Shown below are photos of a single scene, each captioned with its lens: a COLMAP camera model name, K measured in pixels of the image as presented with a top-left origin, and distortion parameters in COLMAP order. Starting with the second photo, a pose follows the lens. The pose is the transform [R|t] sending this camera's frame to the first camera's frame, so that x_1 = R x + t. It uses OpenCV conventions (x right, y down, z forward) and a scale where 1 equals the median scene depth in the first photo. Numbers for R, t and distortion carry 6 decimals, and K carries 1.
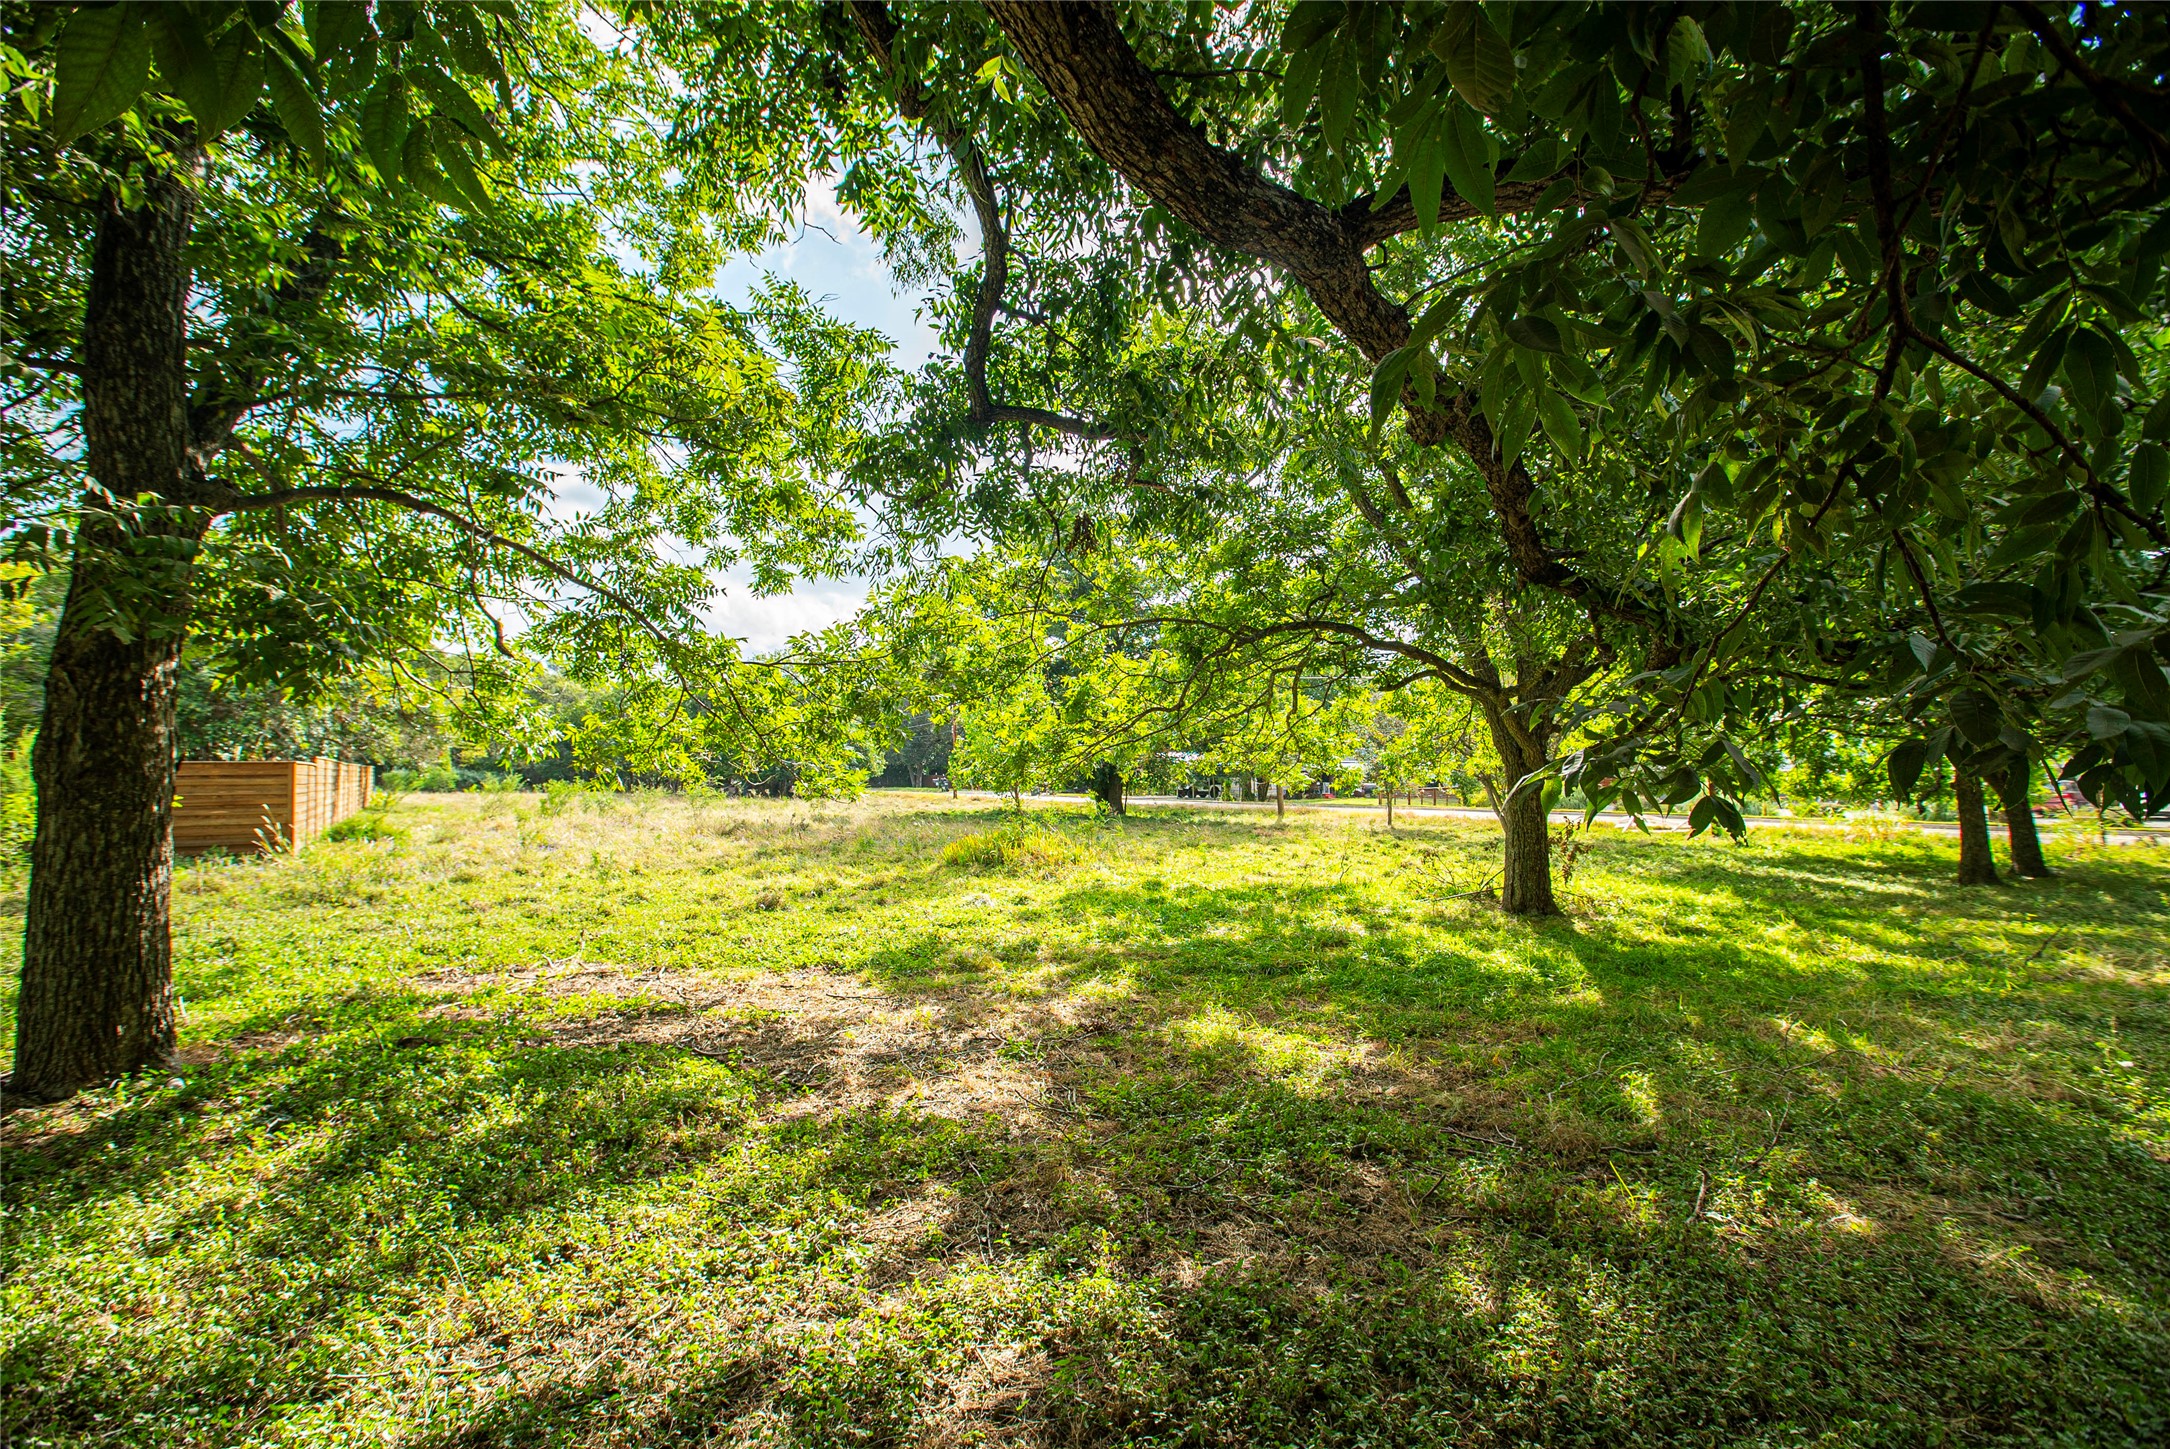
lens RADIAL K [[1032.9, 0, 1081.9], [0, 1032.9, 717.5], [0, 0, 1]] dist [-0.027679, 0.004821]
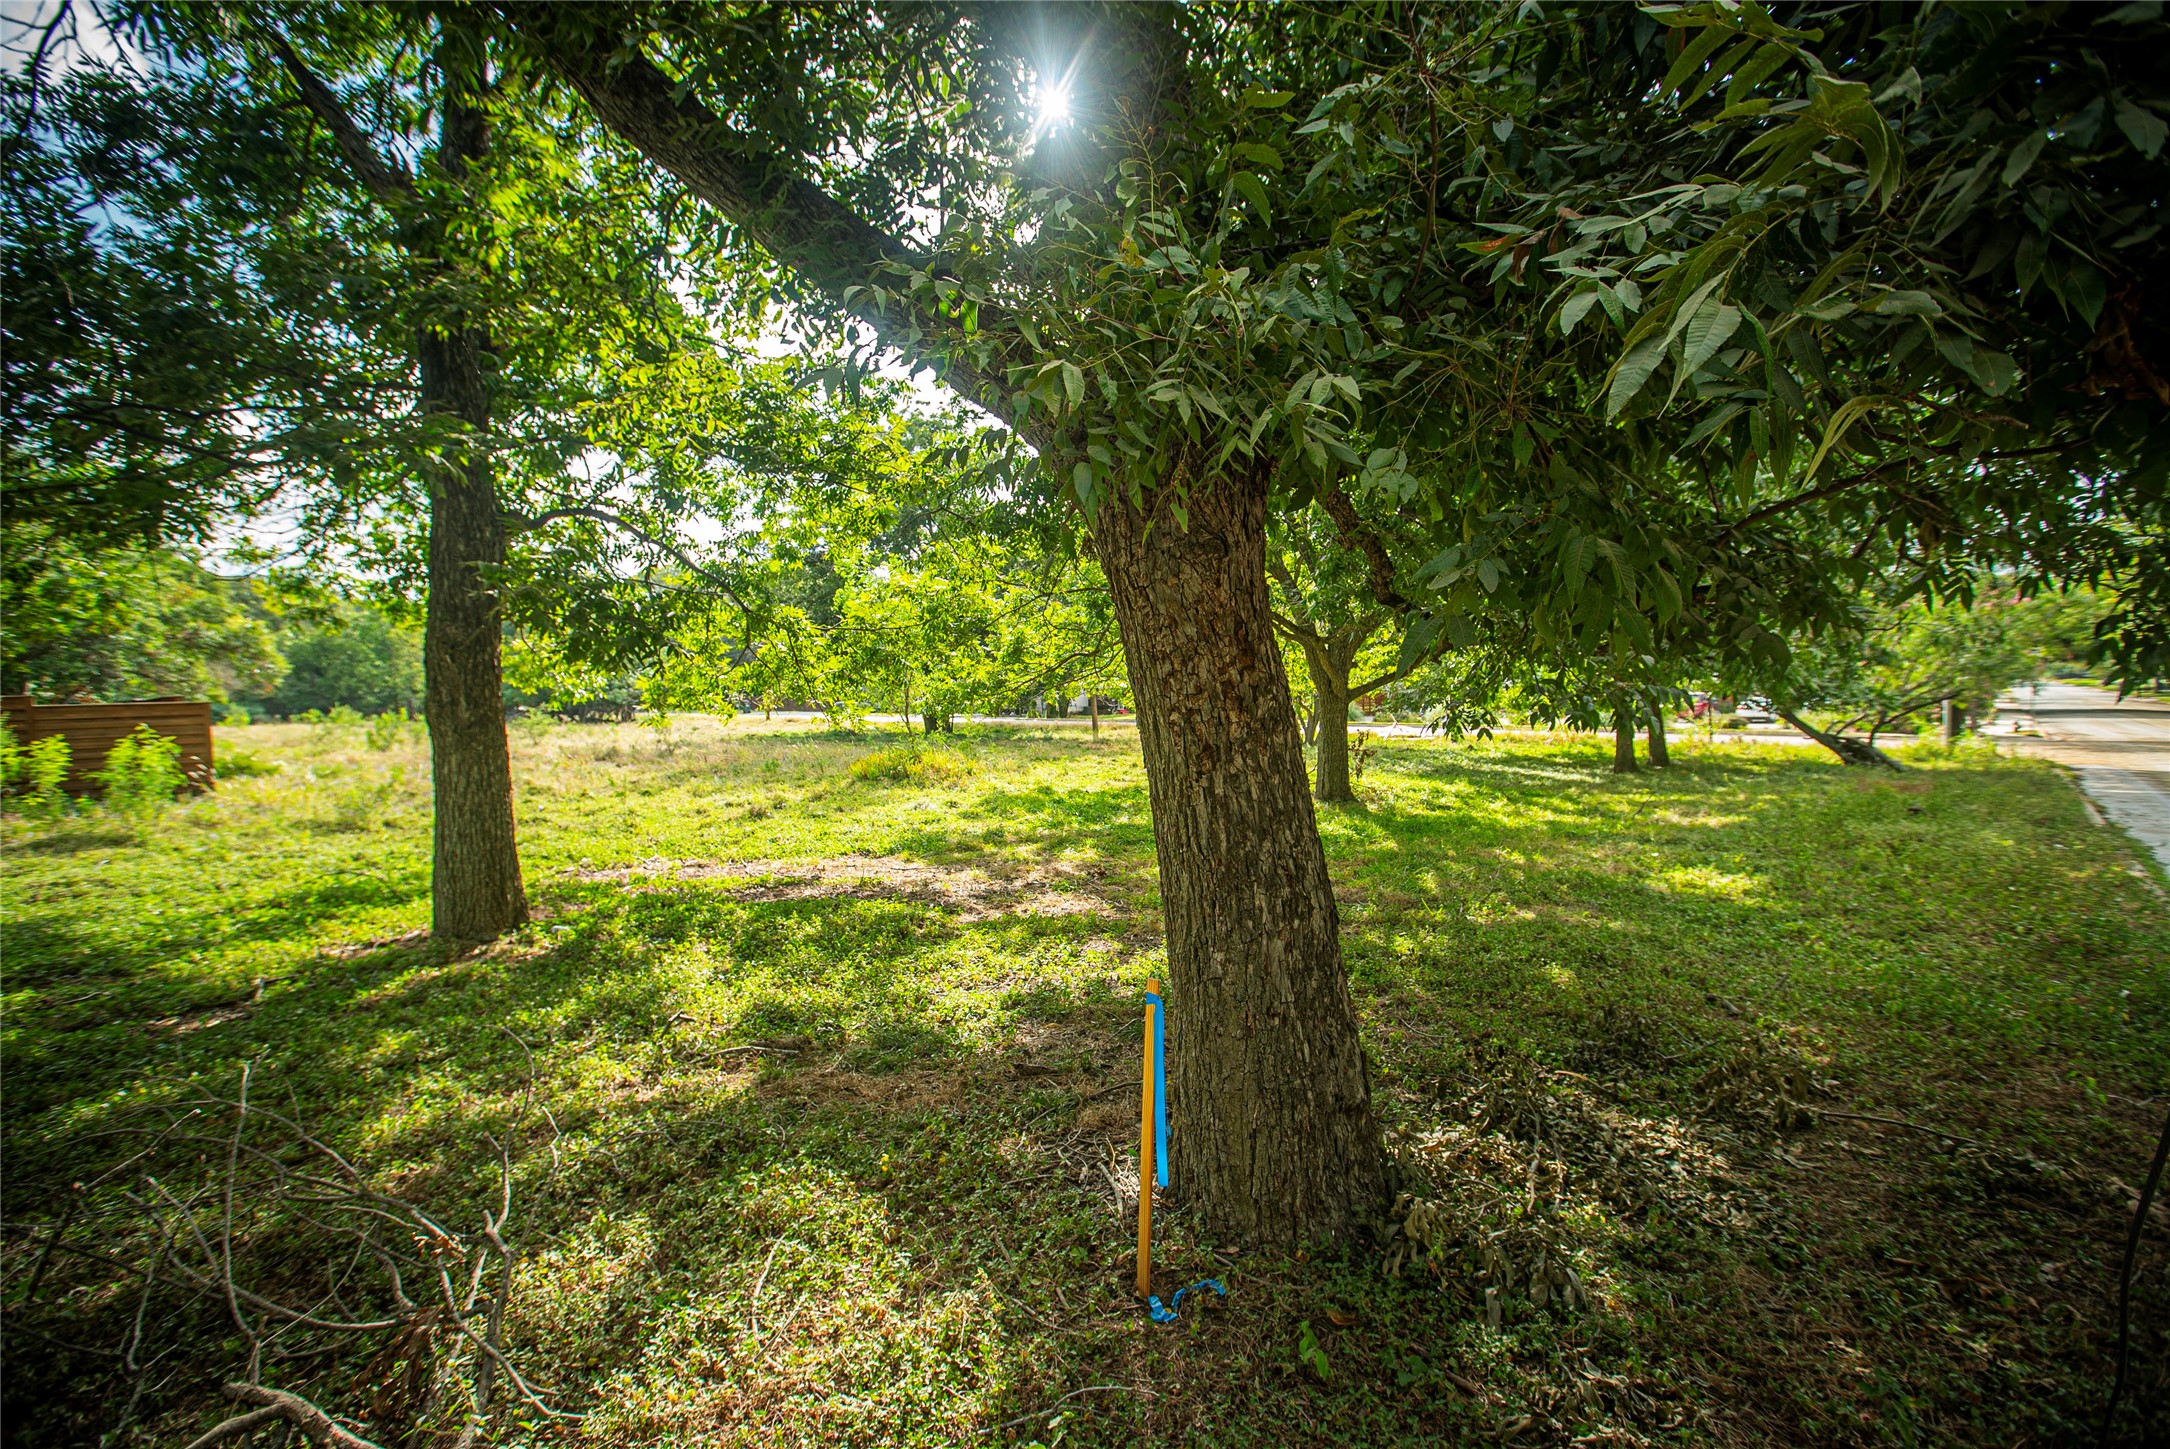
lens RADIAL K [[1032.9, 0, 1086.2], [0, 1032.9, 709.9], [0, 0, 1]] dist [-0.027679, 0.004821]
pose [[0.976832, -0.015445, 0.213449, -0.172861], [-0.000424, 0.997251, 0.074101, -0.031334], [-0.214007, -0.072474, 0.974140, -0.252722]]
